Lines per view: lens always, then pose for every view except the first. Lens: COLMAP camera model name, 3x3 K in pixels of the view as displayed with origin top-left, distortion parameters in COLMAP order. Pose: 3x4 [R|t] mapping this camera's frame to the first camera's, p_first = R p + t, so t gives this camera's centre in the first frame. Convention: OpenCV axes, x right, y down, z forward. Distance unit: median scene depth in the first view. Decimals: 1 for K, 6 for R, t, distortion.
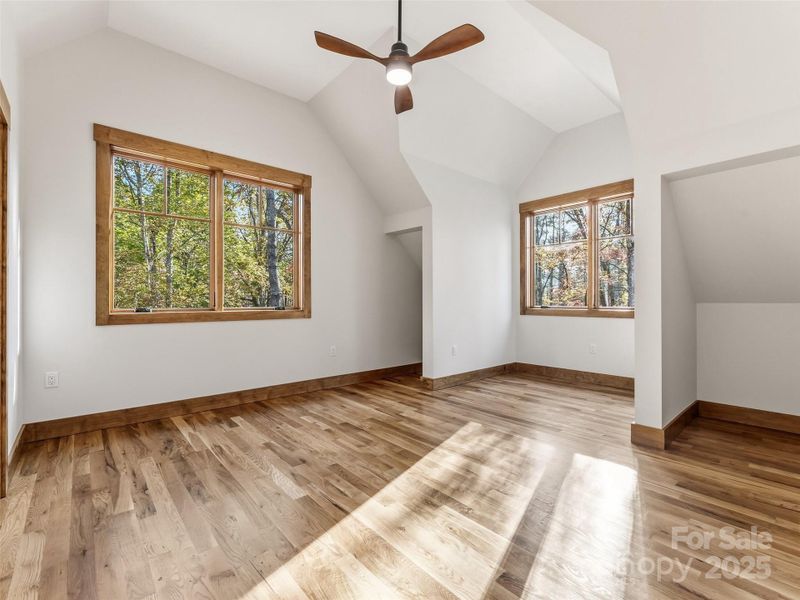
lens RADIAL K [[363.6, 0, 400.0], [0, 363.6, 300.0], [0, 0, 1]] dist [0.000825, -0.000085]
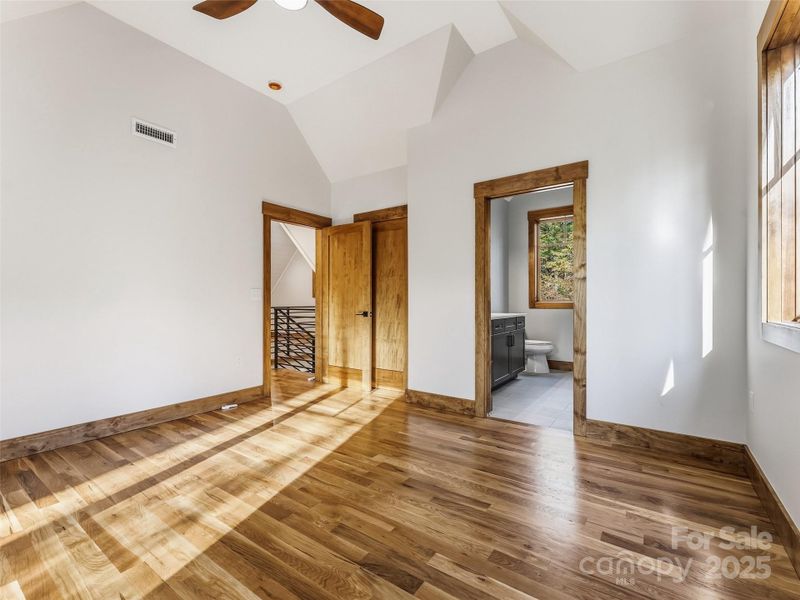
lens RADIAL K [[363.6, 0, 400.0], [0, 363.6, 300.0], [0, 0, 1]] dist [0.000825, -0.000085]
pose [[-0.973881, 0.002225, -0.227047, -0.054049], [0.002901, 0.999992, -0.002642, 0.000238], [0.227039, -0.003232, -0.973880, 1.822718]]
